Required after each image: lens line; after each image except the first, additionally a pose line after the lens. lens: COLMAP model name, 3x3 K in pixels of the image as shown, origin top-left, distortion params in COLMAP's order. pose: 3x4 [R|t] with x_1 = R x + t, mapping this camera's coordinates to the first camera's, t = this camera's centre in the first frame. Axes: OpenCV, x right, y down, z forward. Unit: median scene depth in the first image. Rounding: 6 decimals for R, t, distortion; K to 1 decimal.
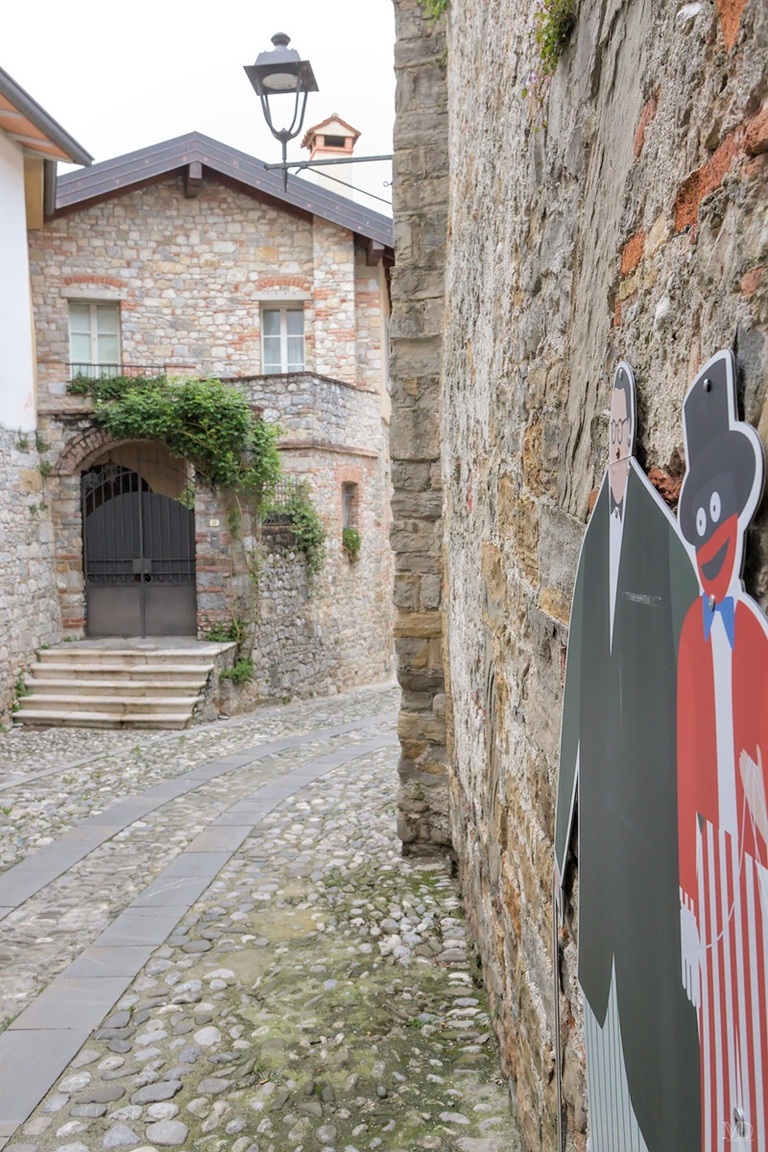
lens RADIAL K [[899.3, 0, 267.4], [0, 899.3, 580.3], [0, 0, 1]] dist [0.059183, -0.004120]
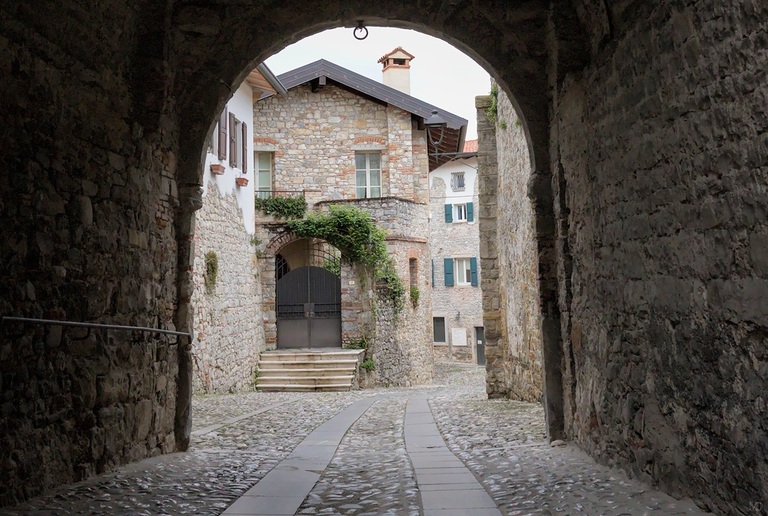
lens RADIAL K [[611.4, 0, 384.0], [0, 611.4, 258.0], [0, 0, 1]] dist [0.075477, 0.000801]
pose [[0.997709, -0.007234, 0.067266, -0.053837], [0.014296, 0.994358, -0.105111, 0.012029], [-0.066126, 0.105832, 0.992183, -0.165096]]
